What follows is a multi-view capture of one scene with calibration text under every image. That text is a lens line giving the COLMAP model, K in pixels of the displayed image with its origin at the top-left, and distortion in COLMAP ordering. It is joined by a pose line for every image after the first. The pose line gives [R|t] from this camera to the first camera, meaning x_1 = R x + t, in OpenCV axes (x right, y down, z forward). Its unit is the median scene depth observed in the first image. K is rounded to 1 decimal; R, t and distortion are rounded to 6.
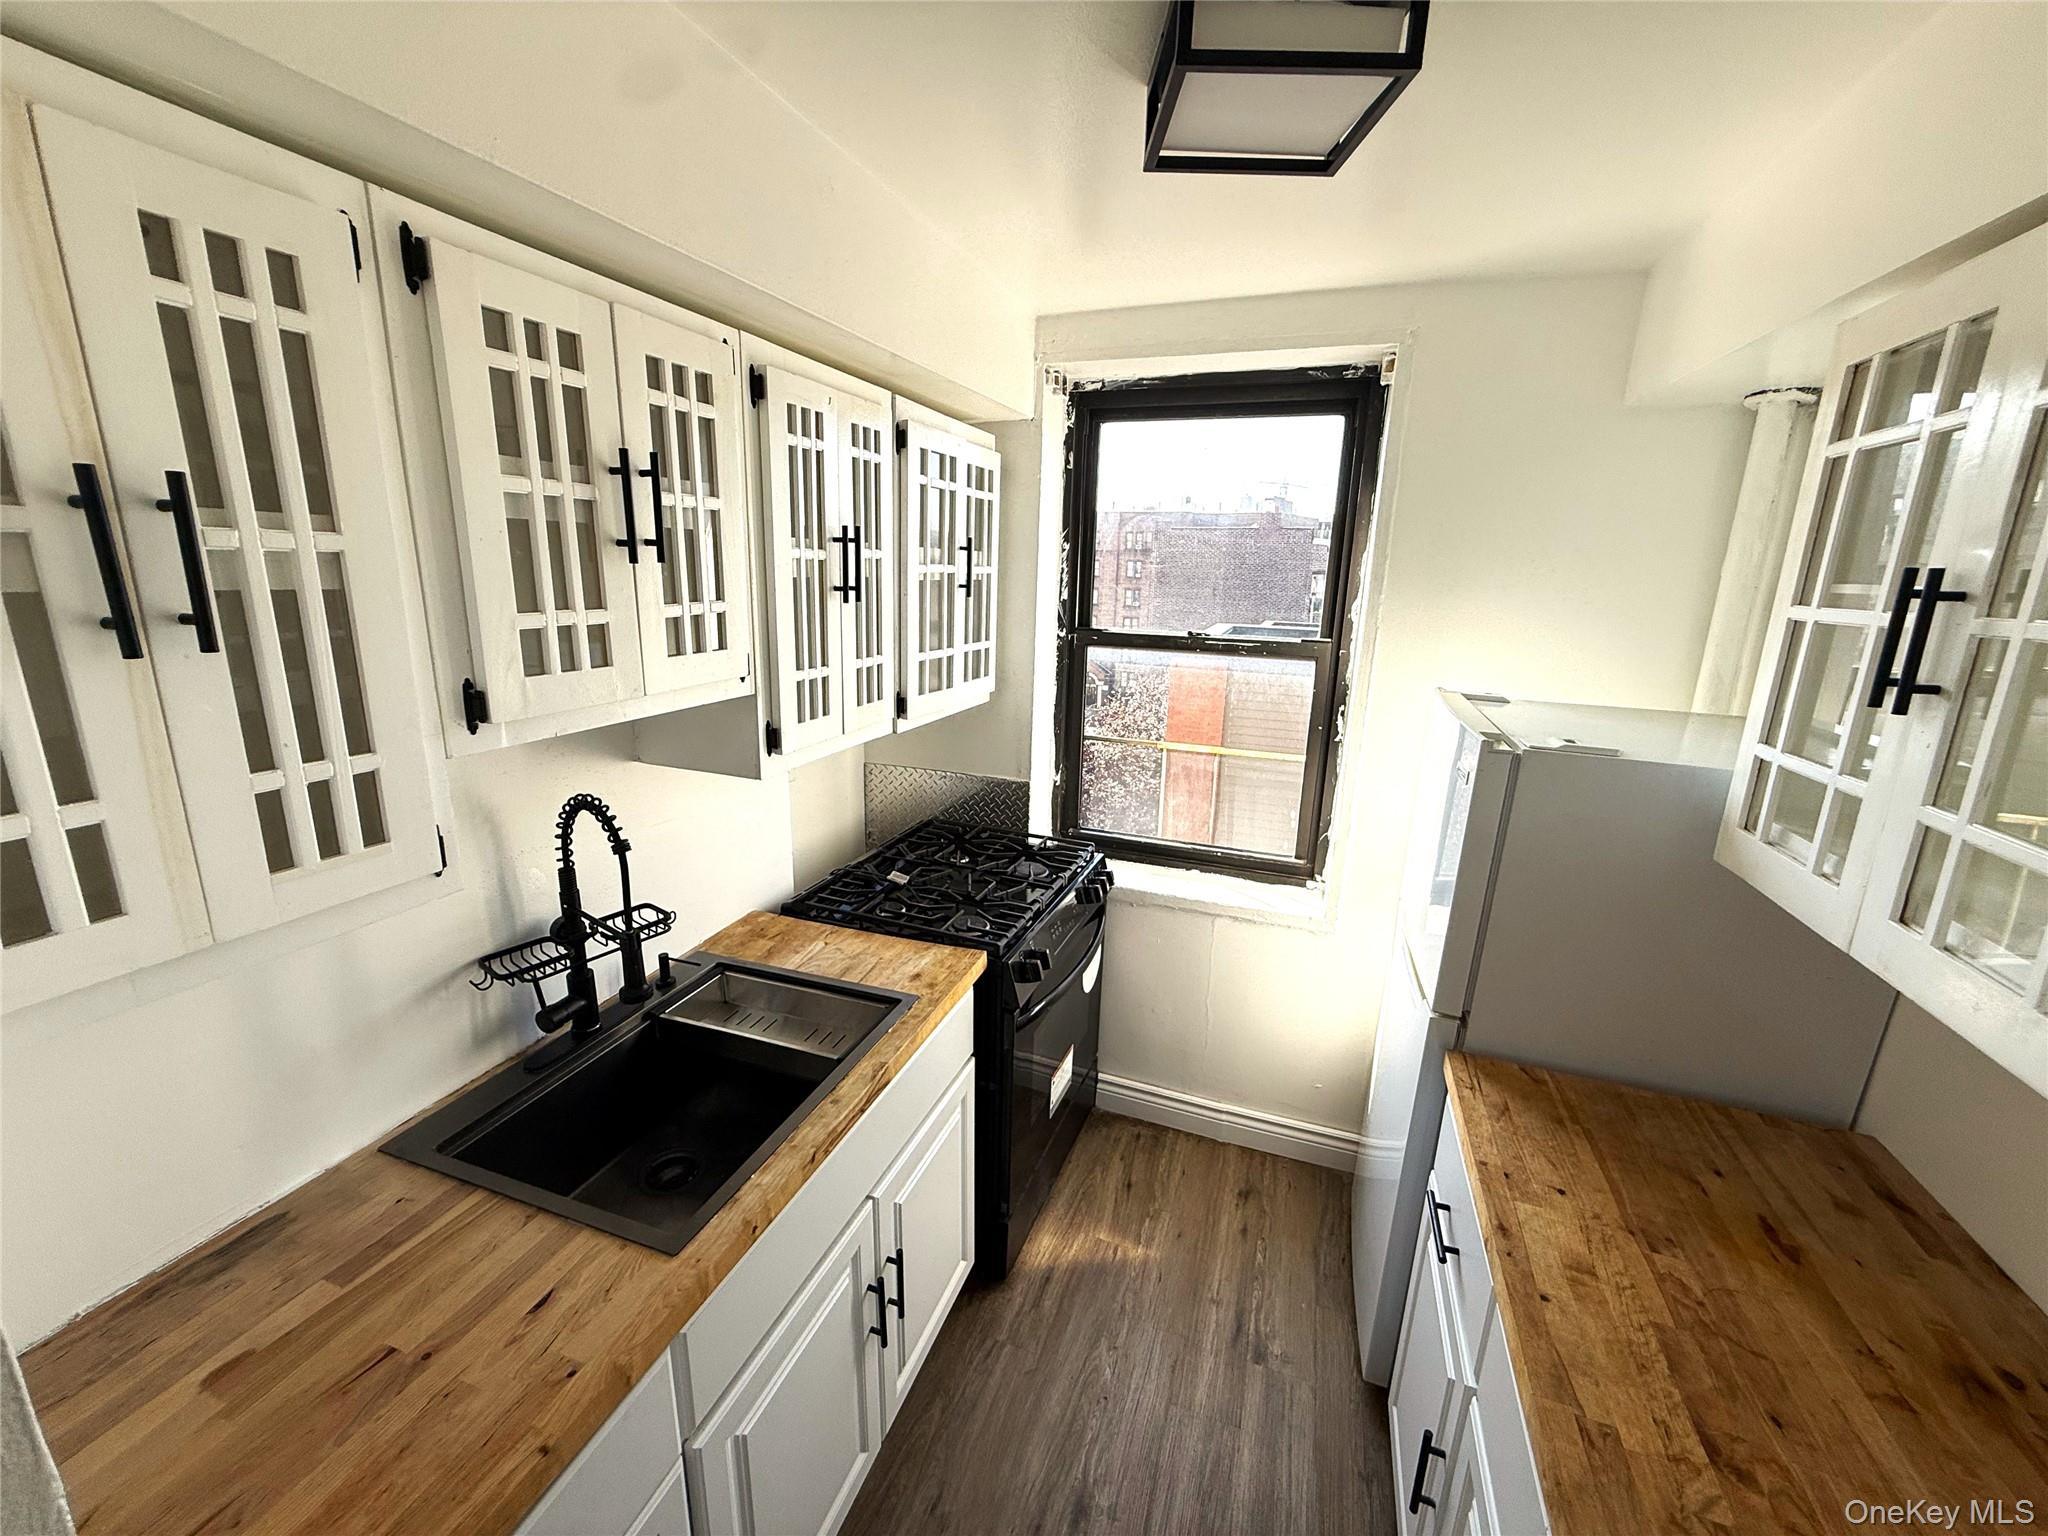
lens RADIAL K [[818.8, 0, 1020.1], [0, 818.8, 769.1], [0, 0, 1]] dist [0.001546, -0.000086]
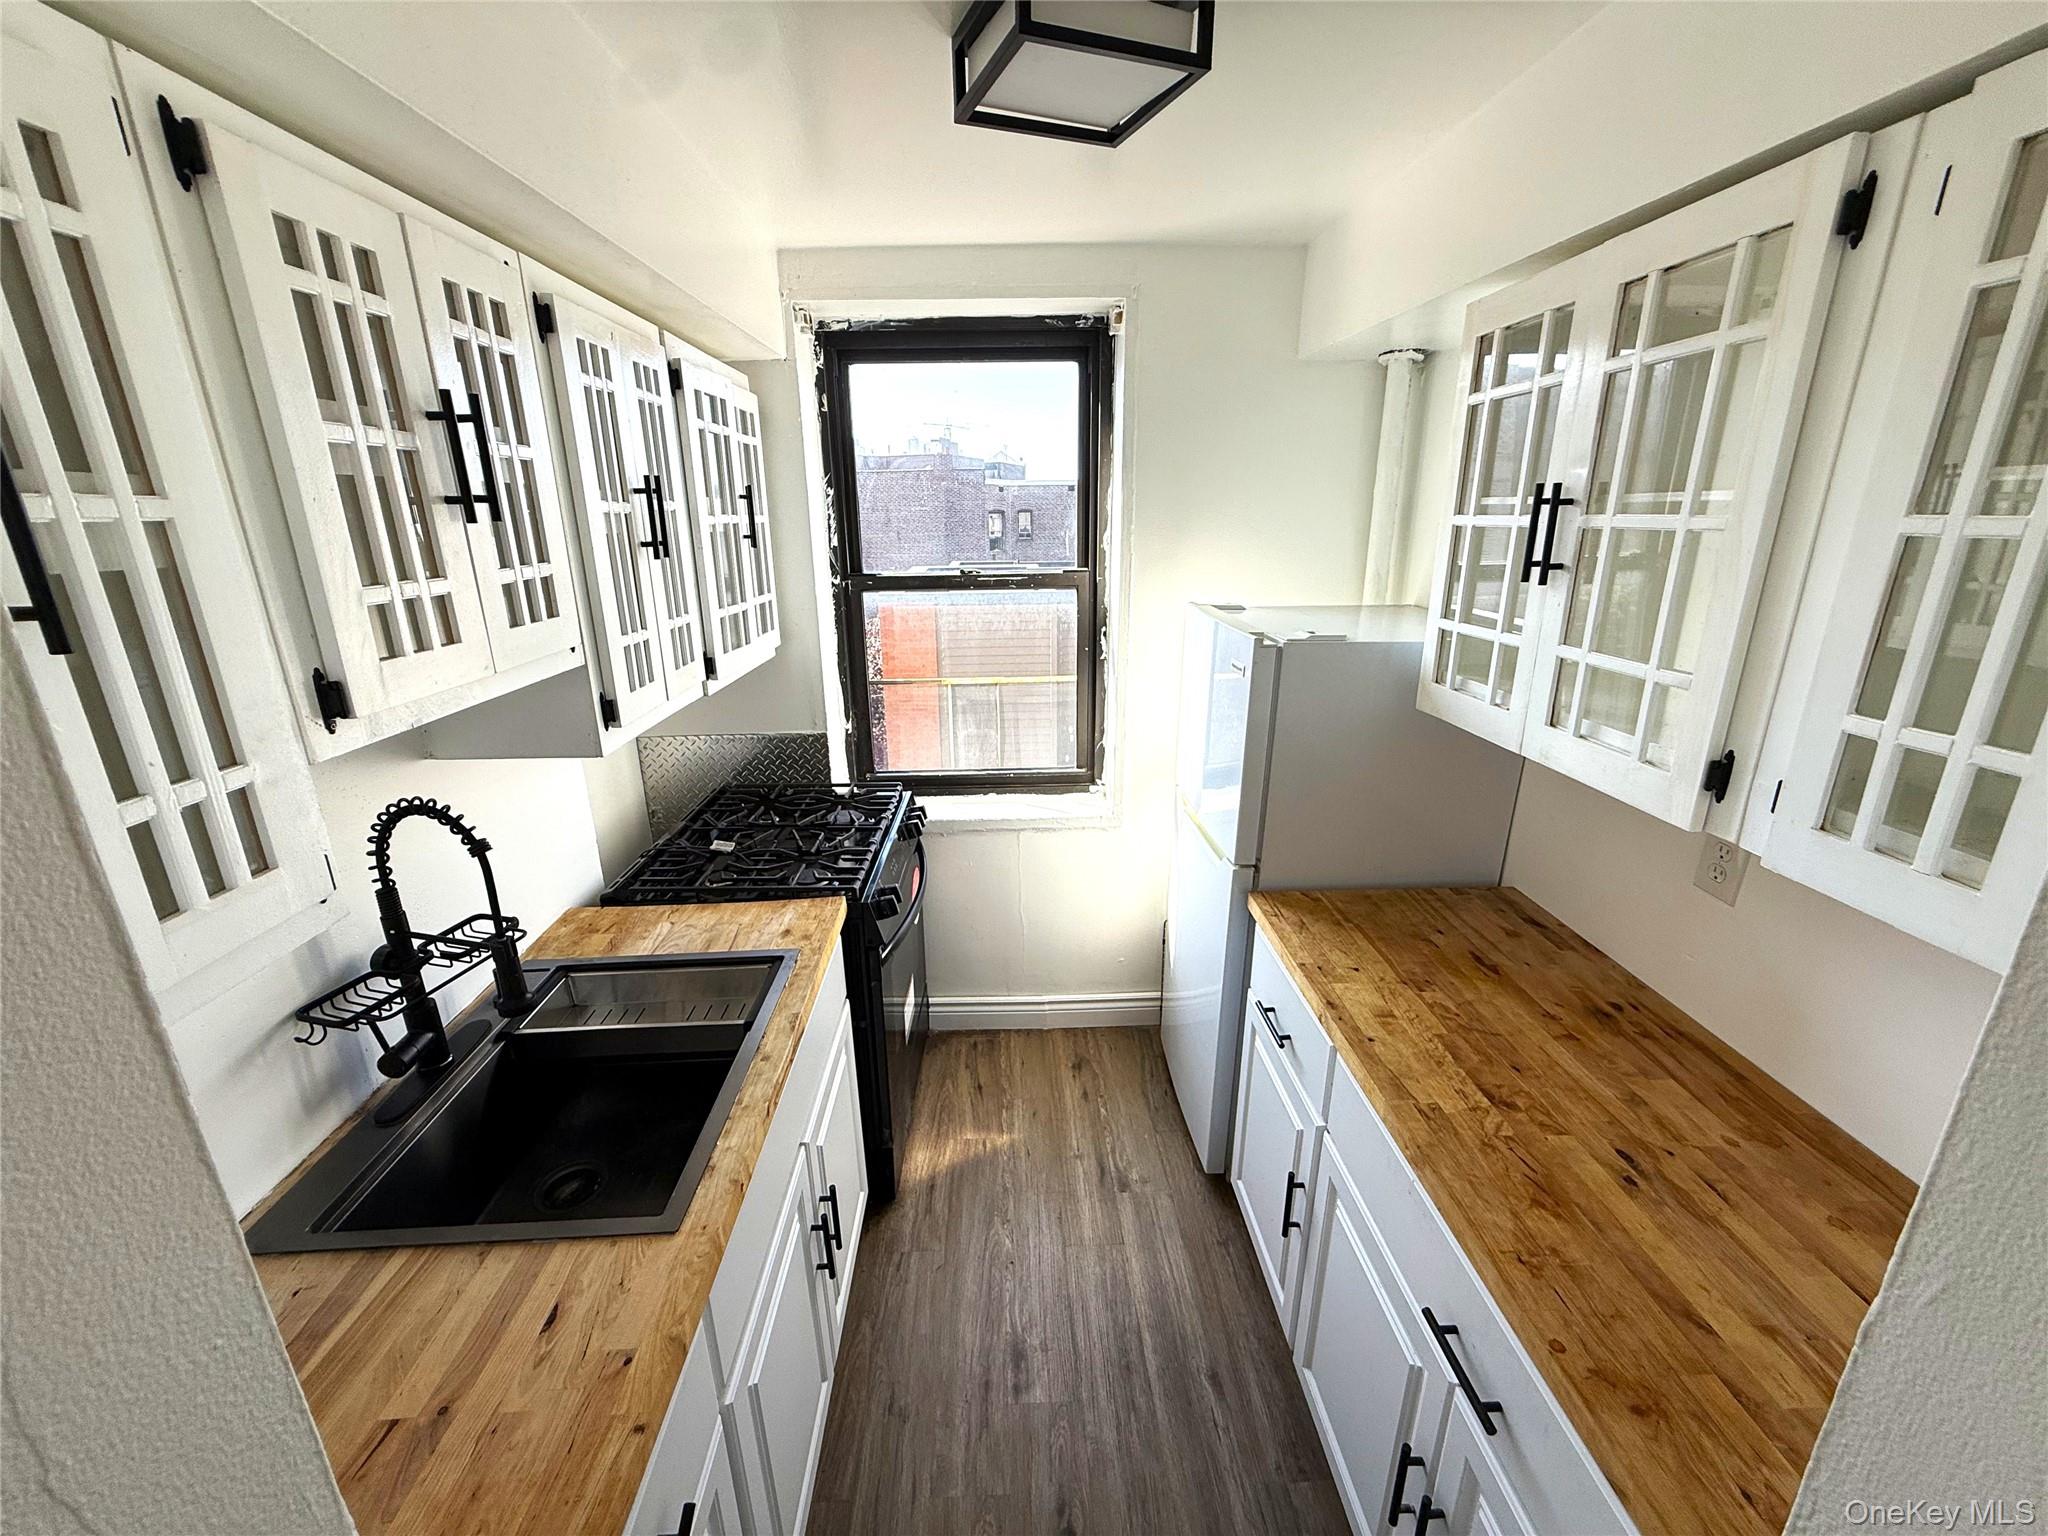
lens RADIAL K [[818.8, 0, 1020.3], [0, 818.8, 769.9], [0, 0, 1]] dist [0.001546, -0.000086]
pose [[0.927511, -0.149894, 0.342425, -0.211600], [0.128080, 0.988063, 0.085594, 0.009349], [-0.351168, -0.035532, 0.935638, -0.035296]]
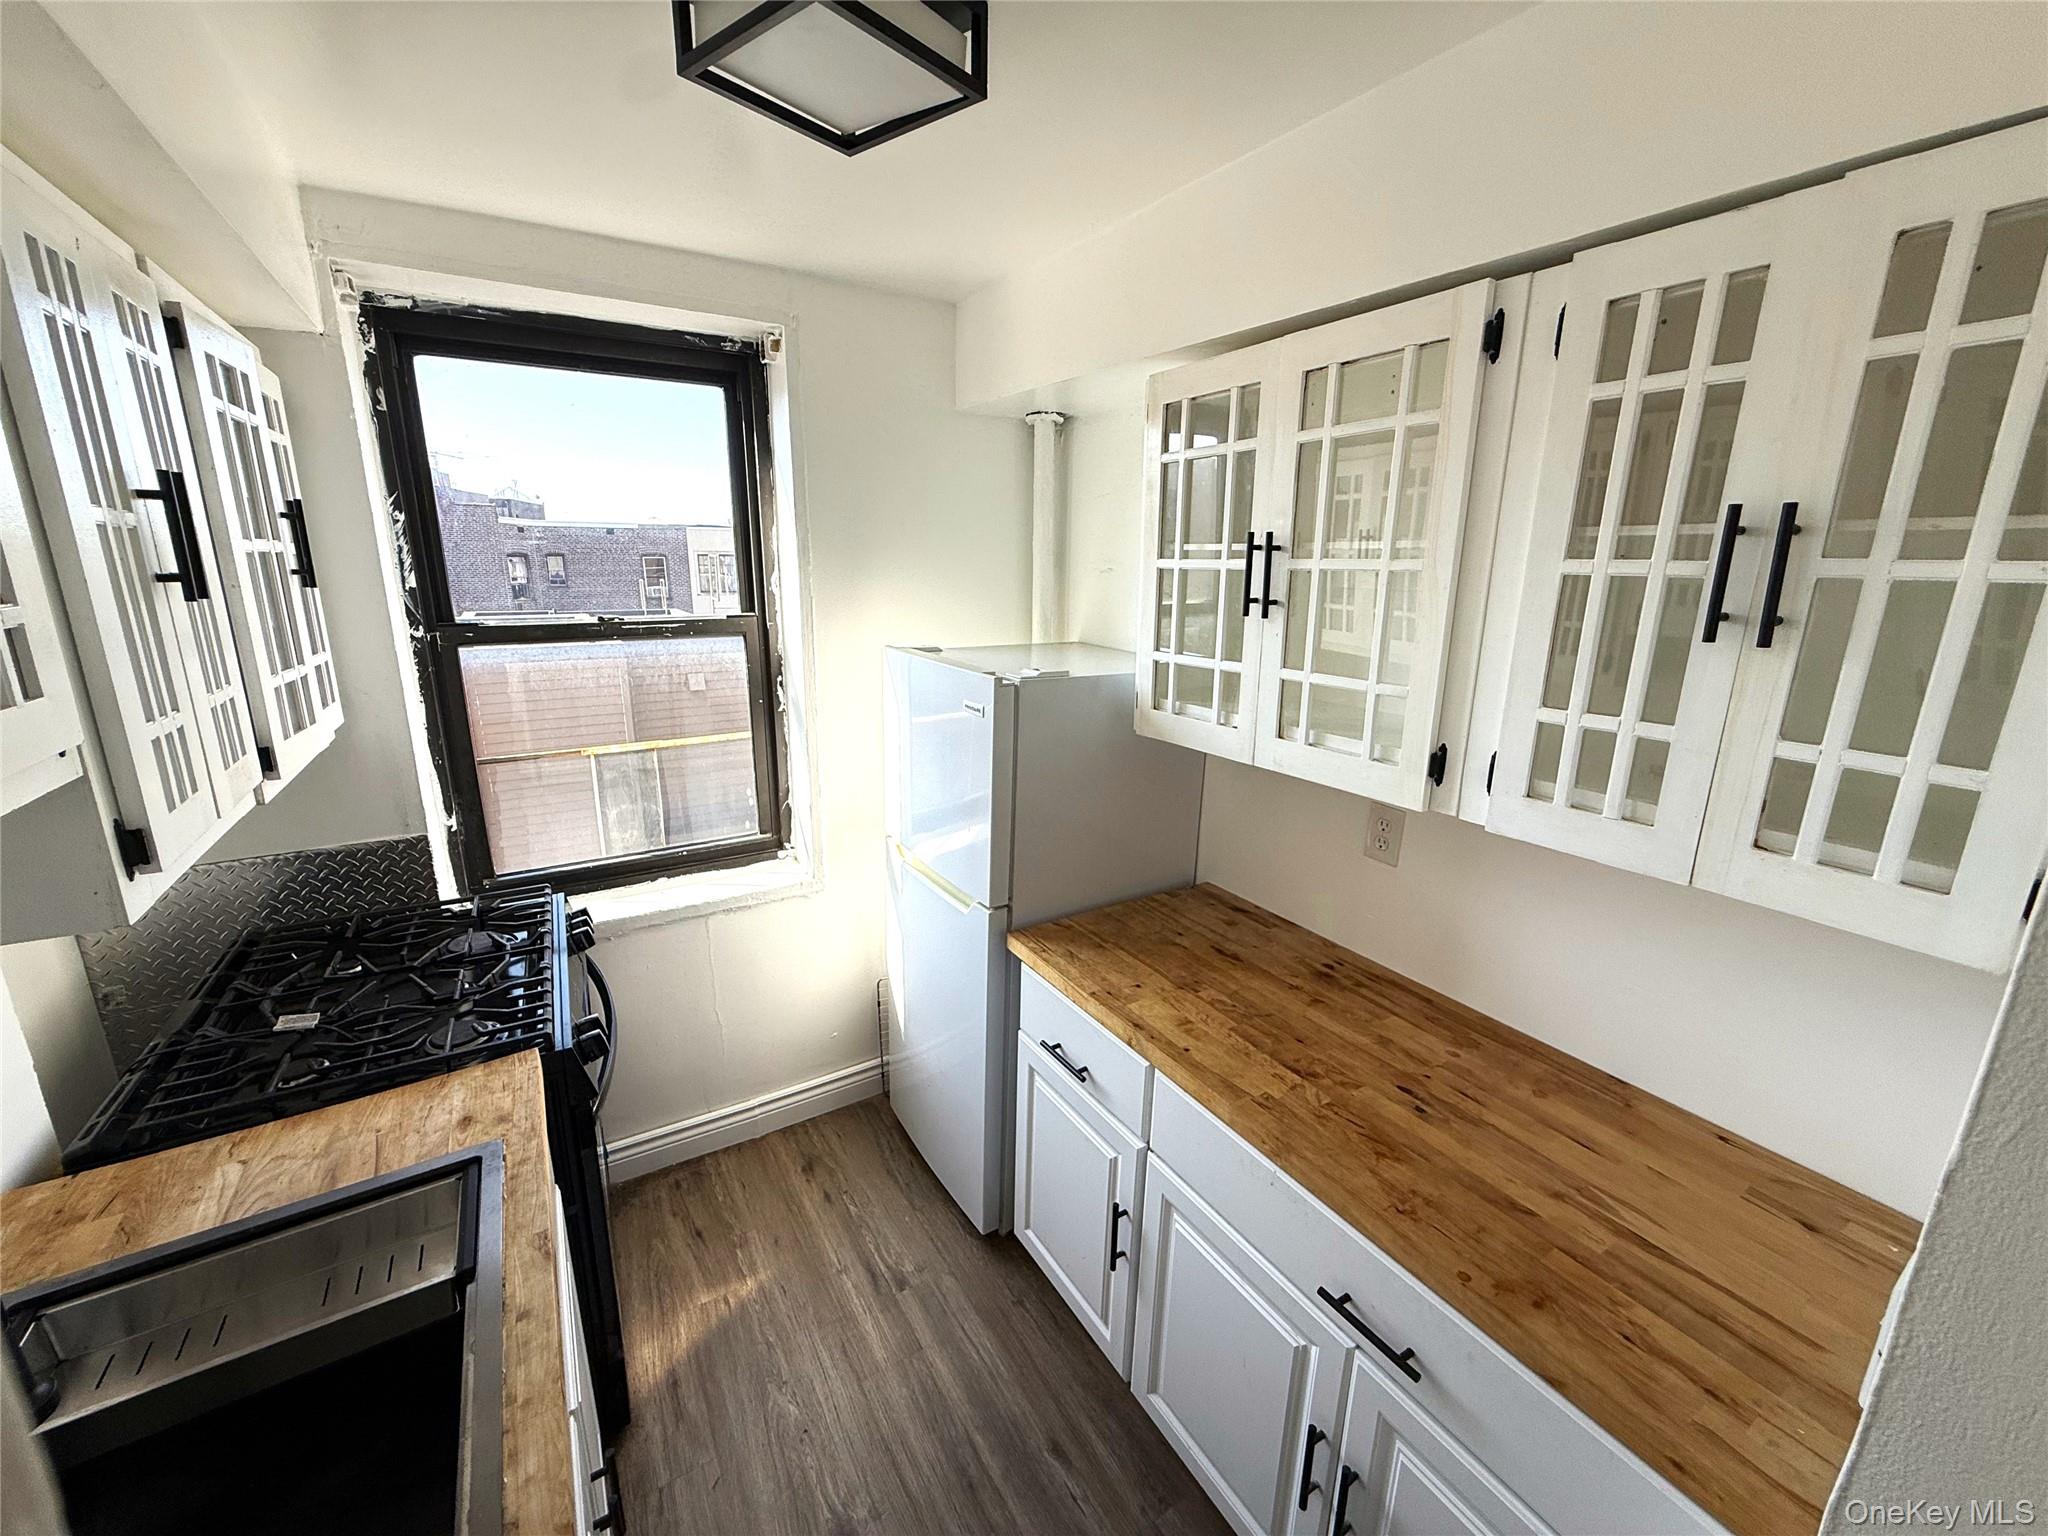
lens RADIAL K [[818.8, 0, 1020.6], [0, 818.8, 769.1], [0, 0, 1]] dist [0.001546, -0.000086]
pose [[0.621750, -0.216405, 0.752726, -0.359434], [0.200040, 0.973072, 0.114520, -0.035157], [-0.757239, 0.079372, 0.648297, 0.184285]]
